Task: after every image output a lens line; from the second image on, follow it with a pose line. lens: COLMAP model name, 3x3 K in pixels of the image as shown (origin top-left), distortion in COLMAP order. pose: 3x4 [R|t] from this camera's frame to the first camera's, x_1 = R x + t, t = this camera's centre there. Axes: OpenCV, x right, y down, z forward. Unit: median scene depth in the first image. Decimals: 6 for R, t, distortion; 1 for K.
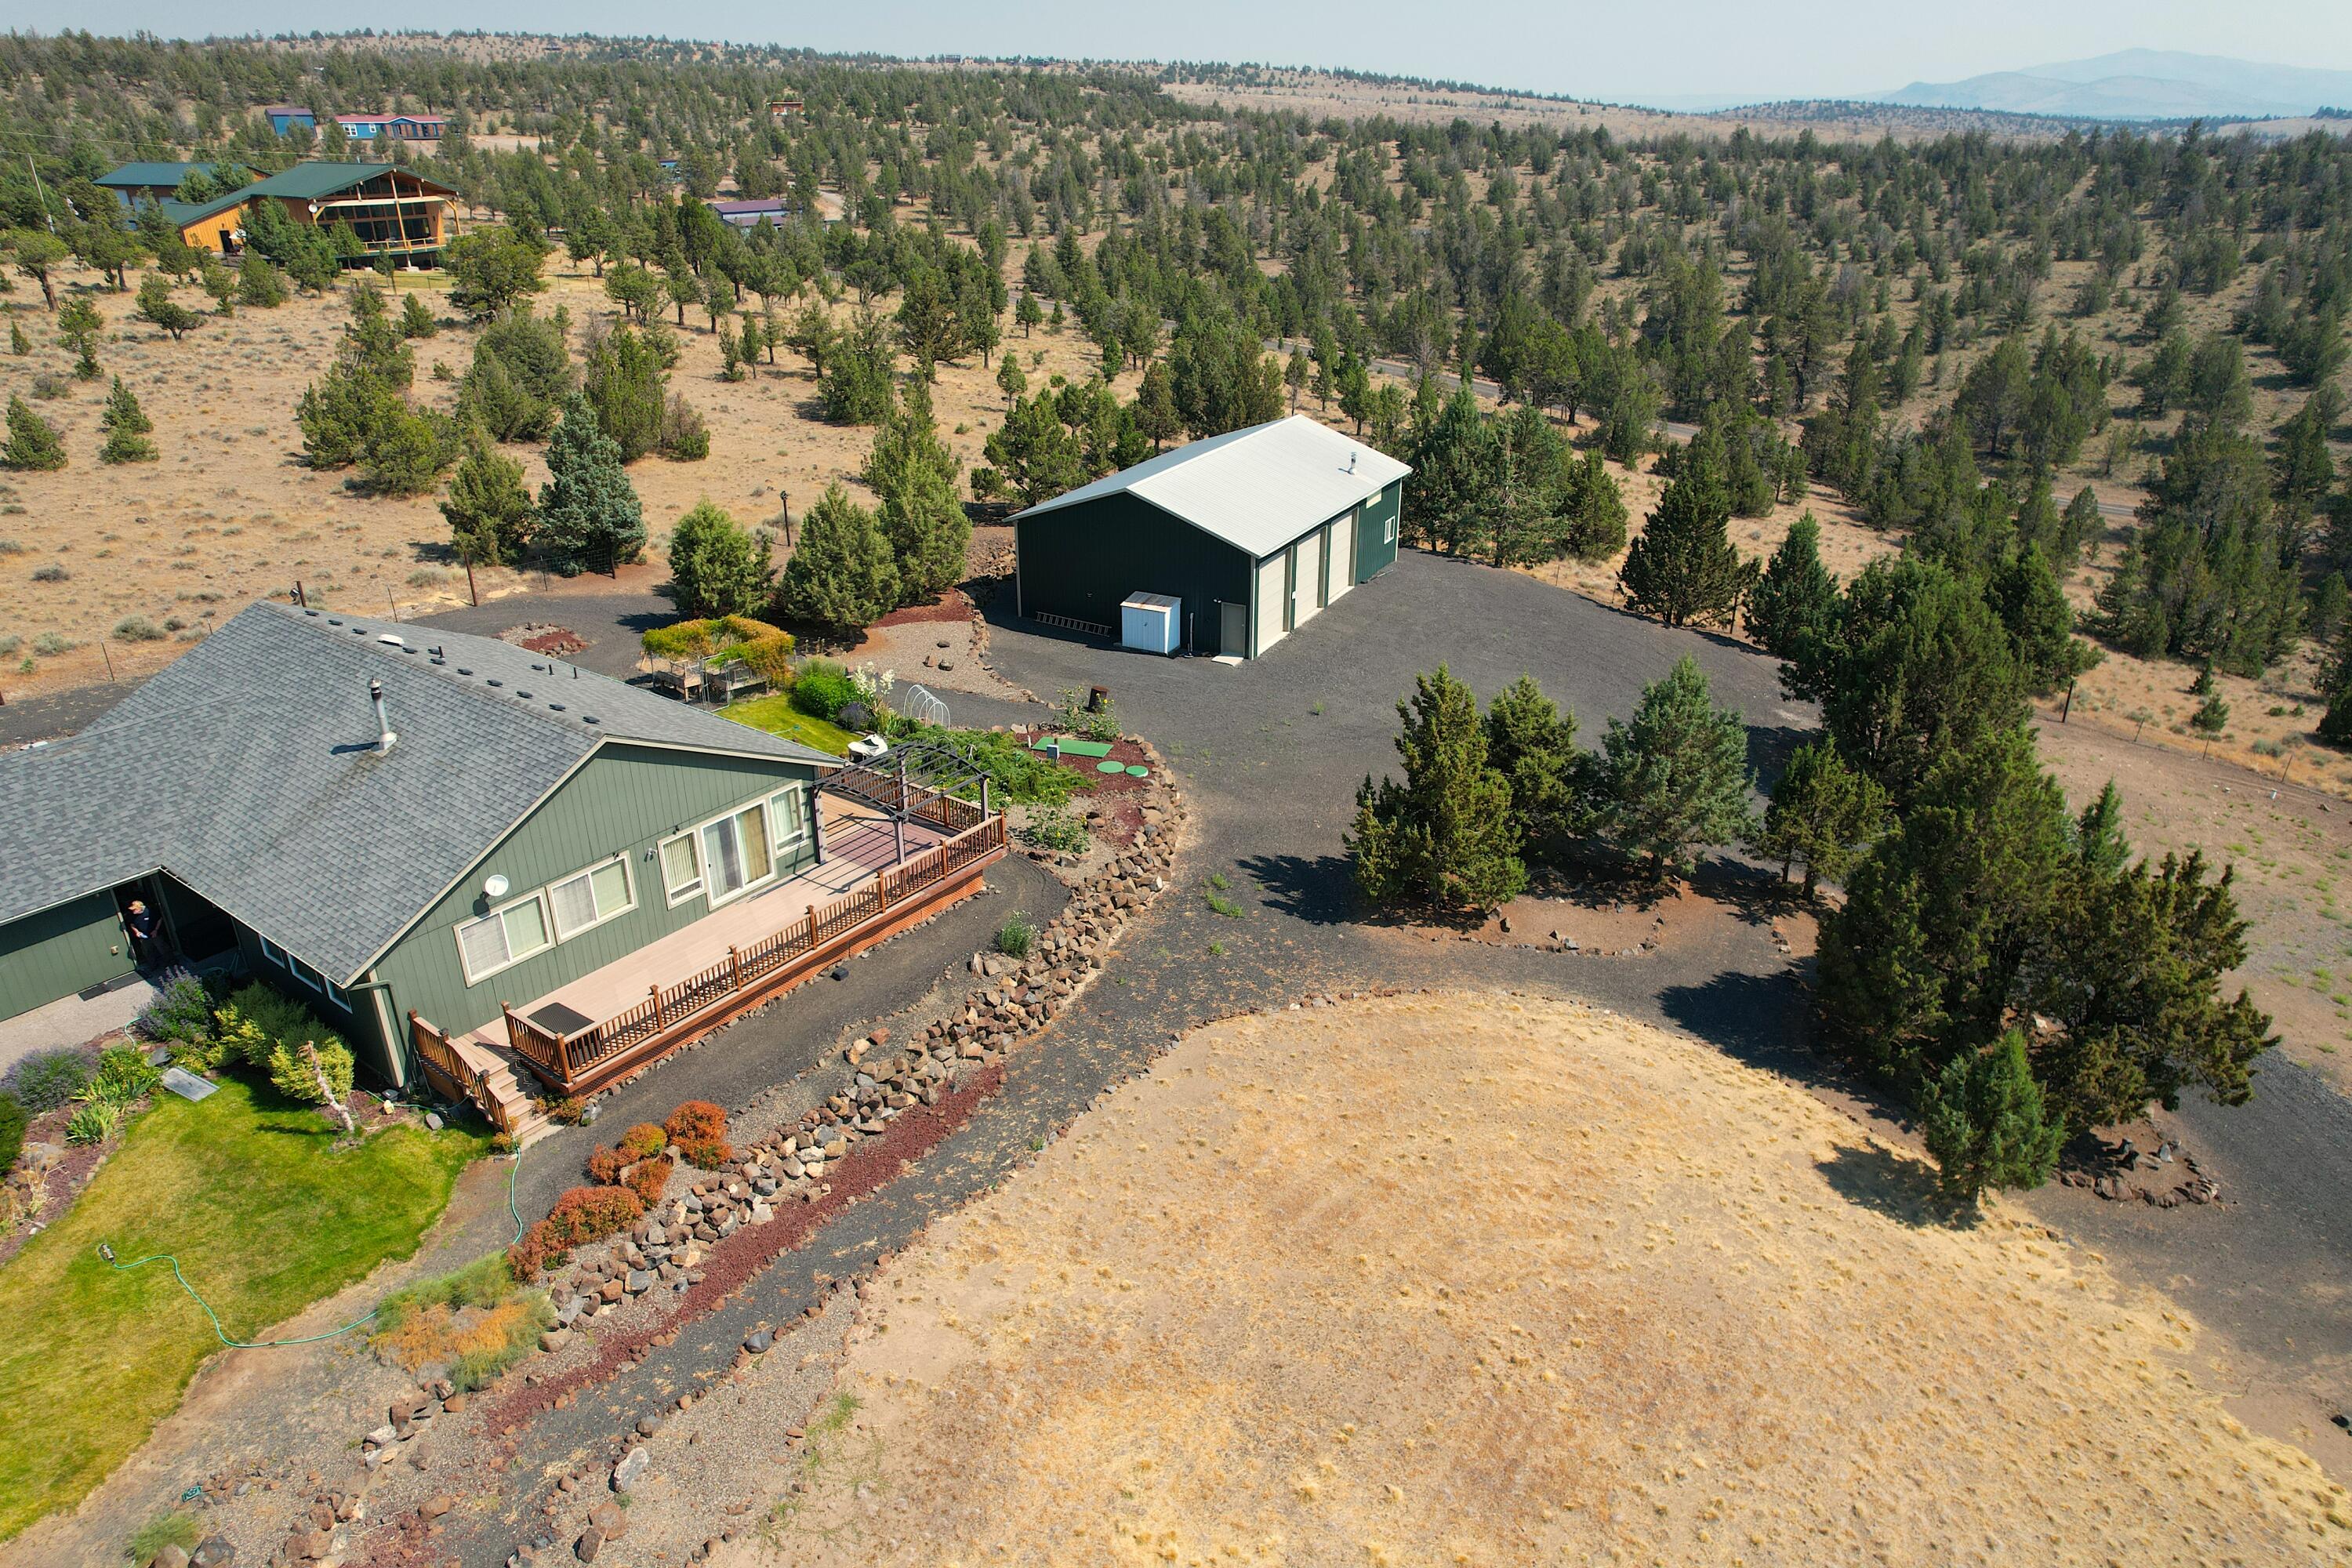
lens RADIAL K [[1501.4, 0, 1176.0], [0, 1501.4, 784.0], [0, 0, 1]] dist [-0.075542, 0.068167]
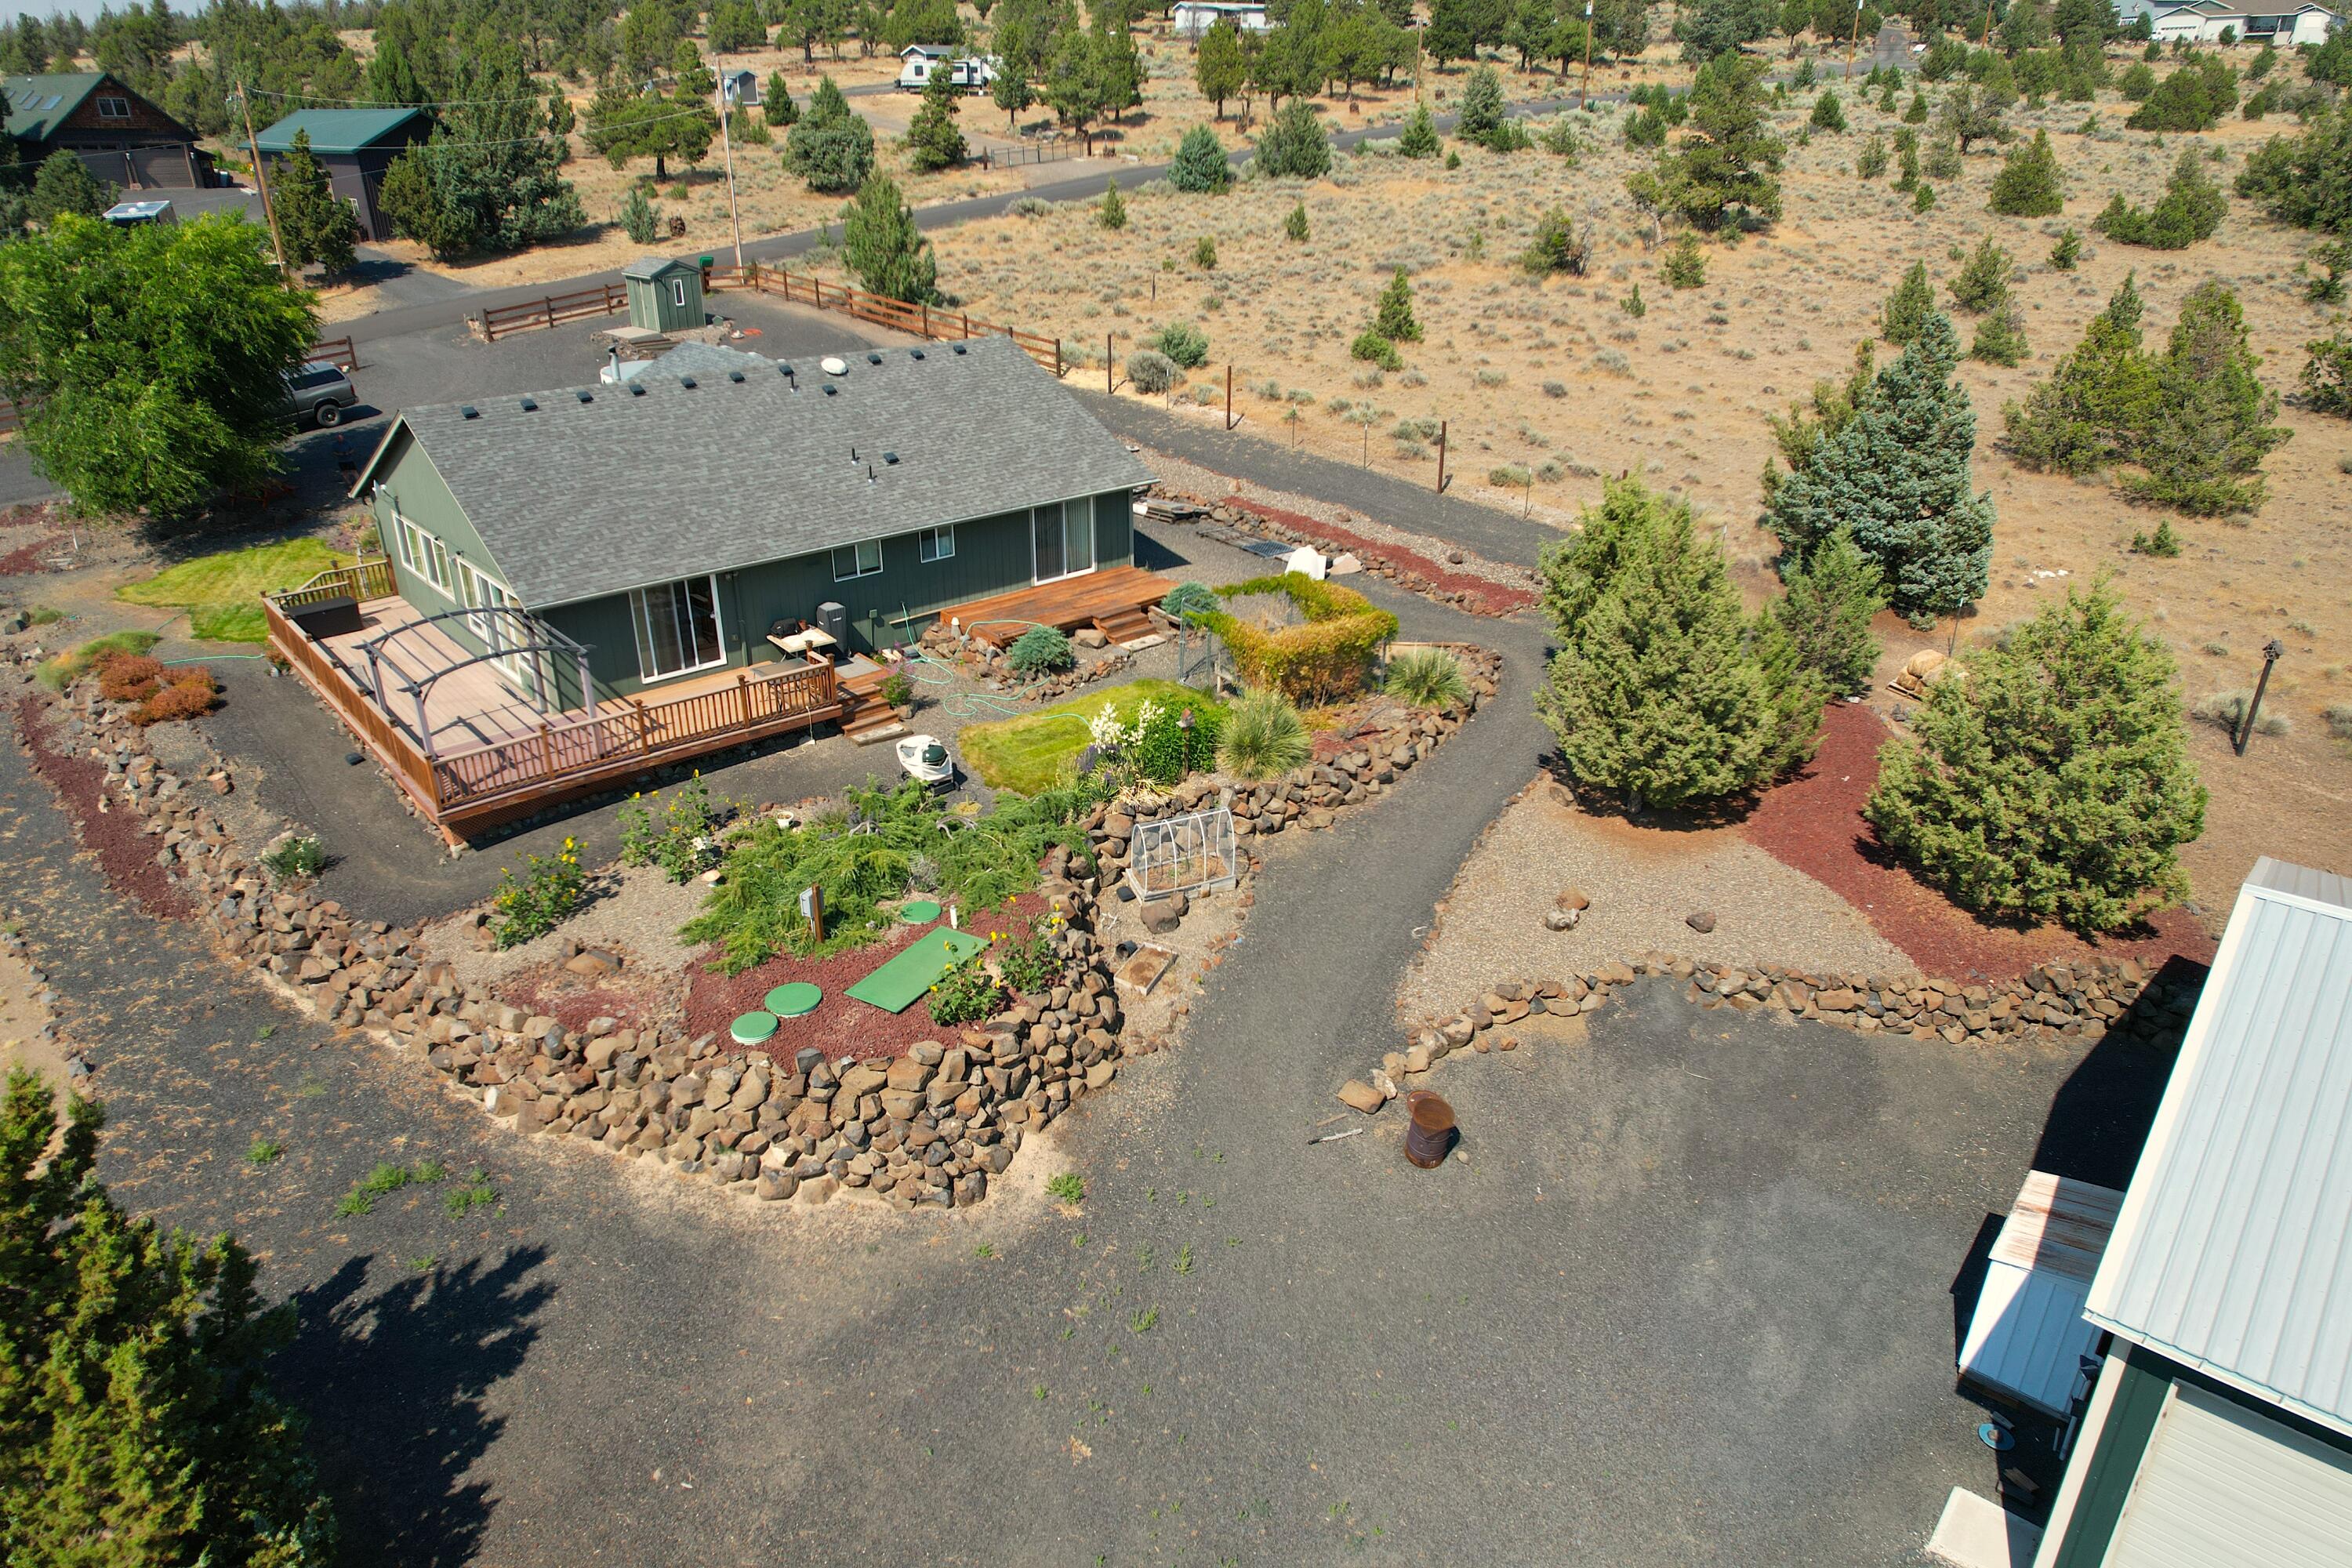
lens RADIAL K [[1495.7, 0, 1172.6], [0, 1495.7, 798.8], [0, 0, 1]] dist [-0.081223, 0.074655]
pose [[-0.216479, 0.415504, -0.883455, 0.368655], [-0.407203, 0.784014, 0.468516, -0.378873], [0.887312, 0.461170, -0.000528, 1.187457]]
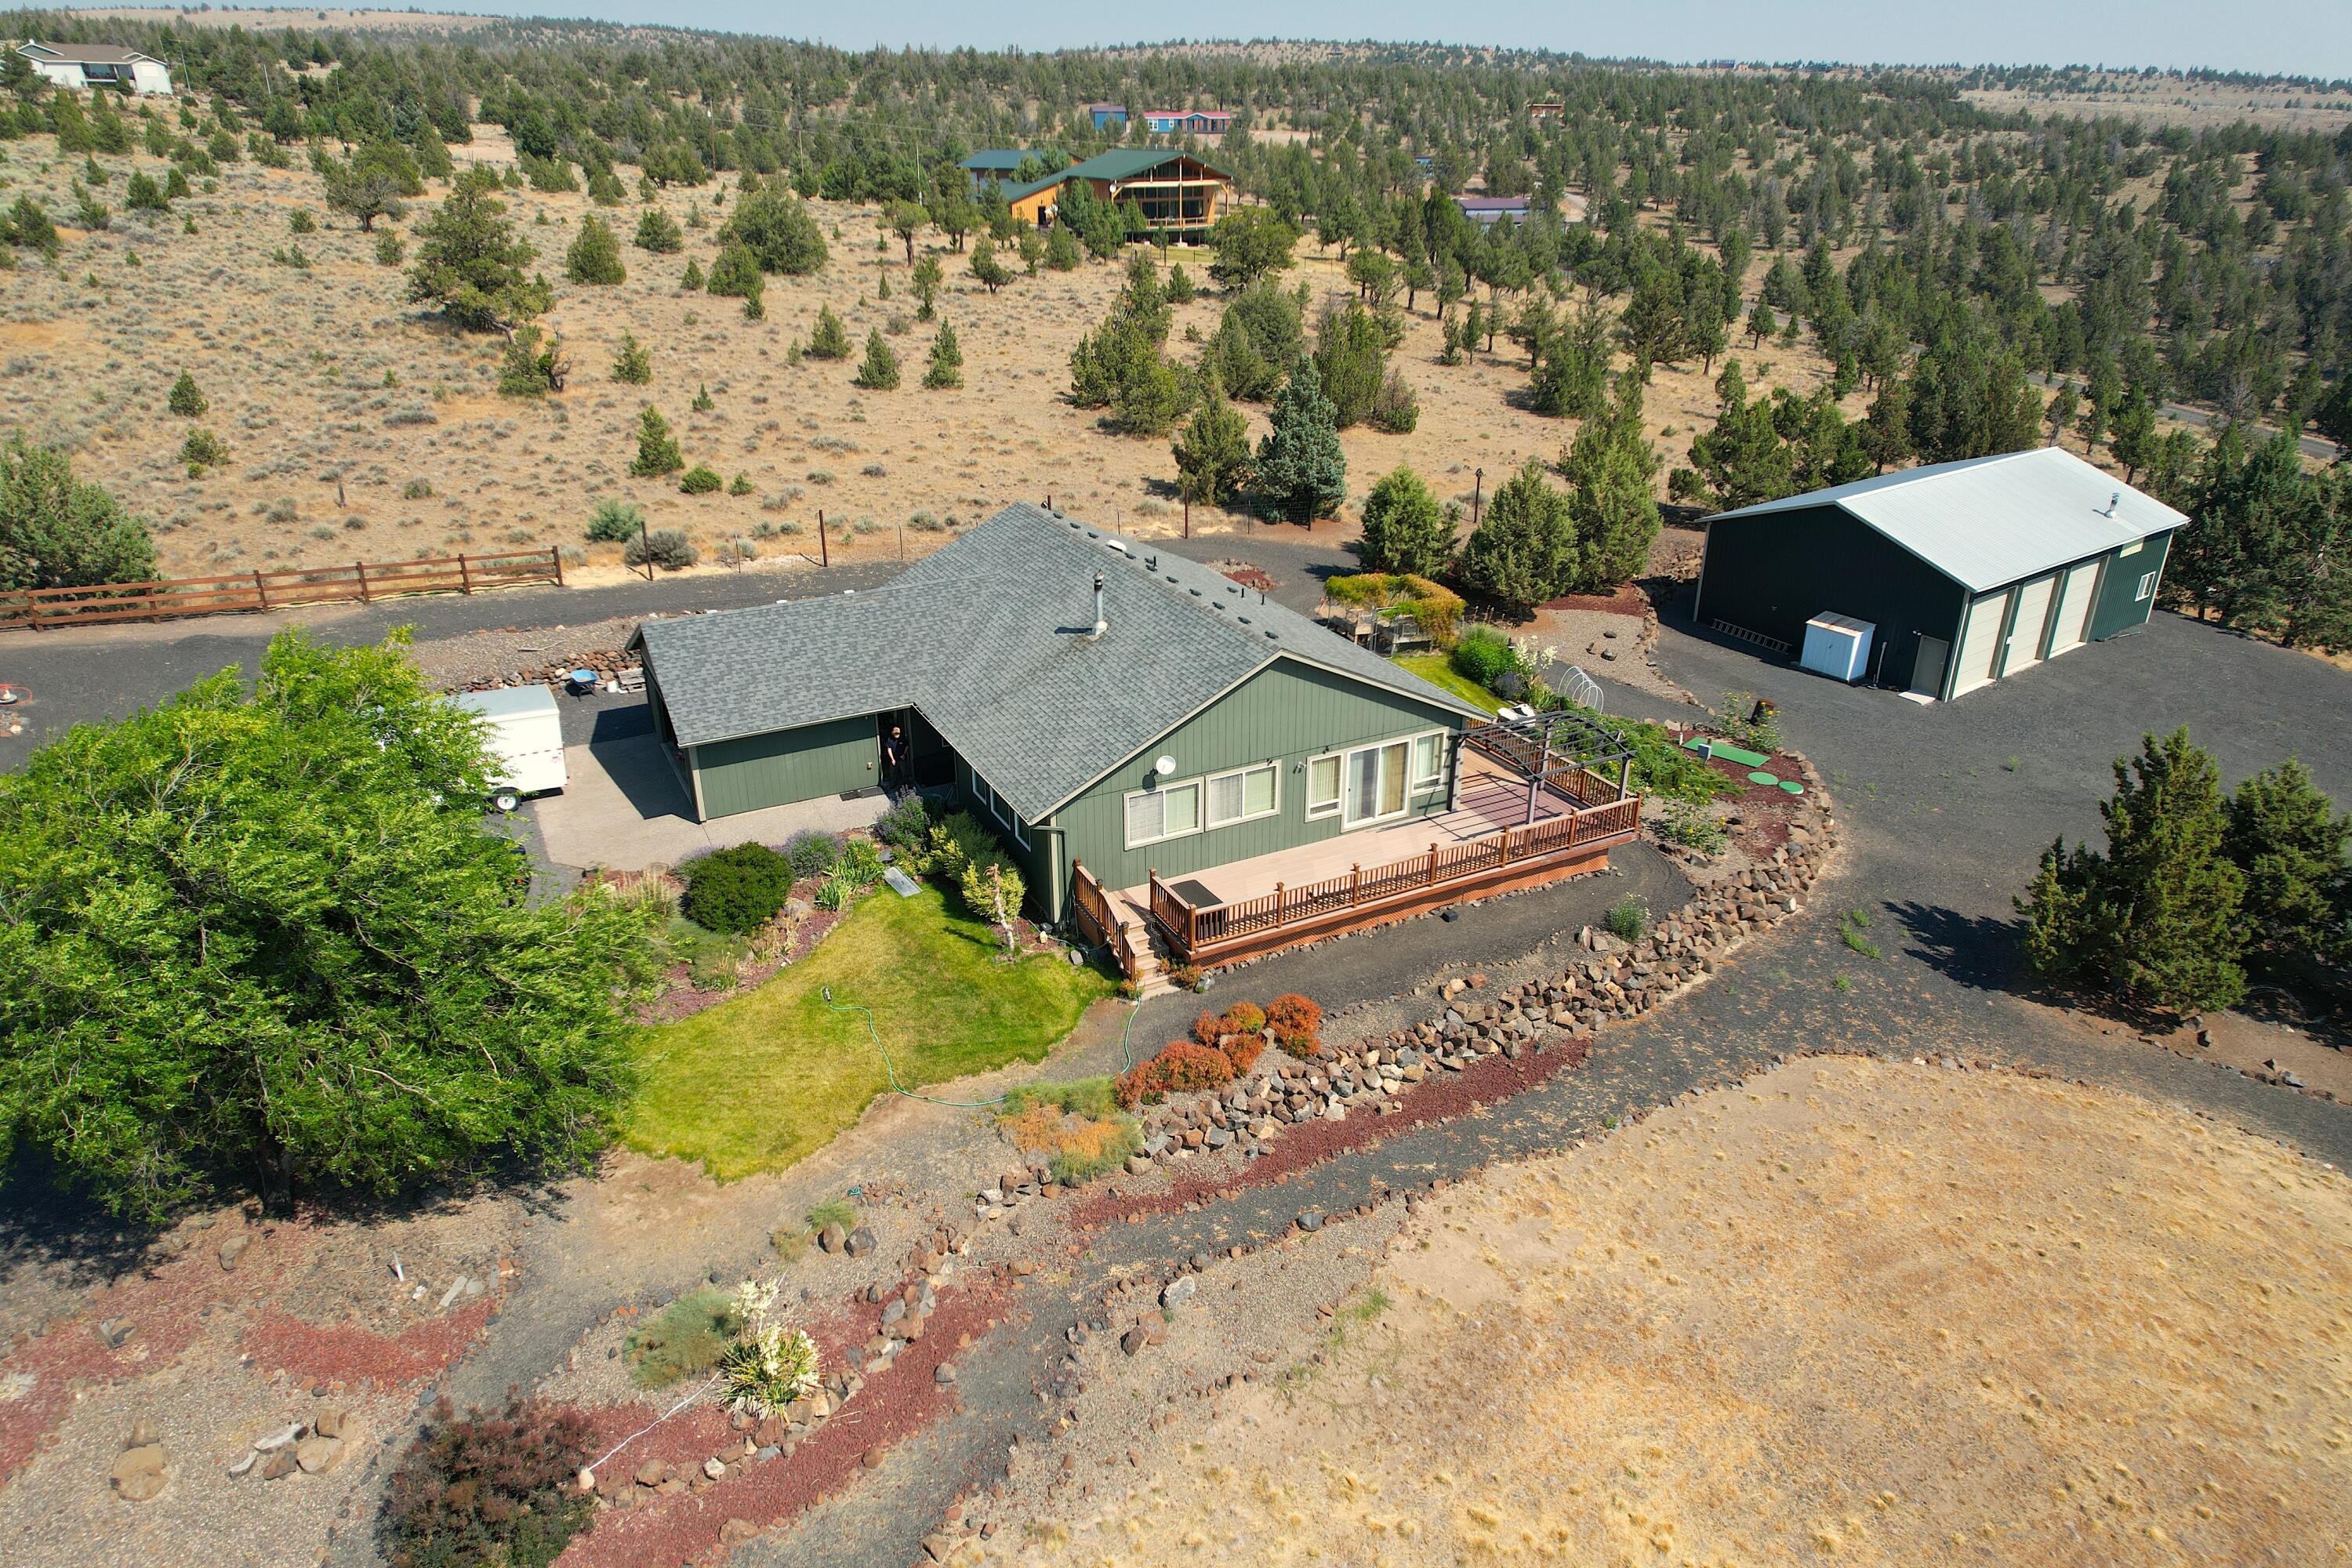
lens RADIAL K [[1501.4, 0, 1176.0], [0, 1501.4, 784.0], [0, 0, 1]] dist [-0.075542, 0.068167]
pose [[0.896572, 0.181530, -0.403988, 0.004963], [-0.182797, 0.982499, 0.035799, 0.029033], [0.403416, 0.041752, 0.914064, -0.019431]]
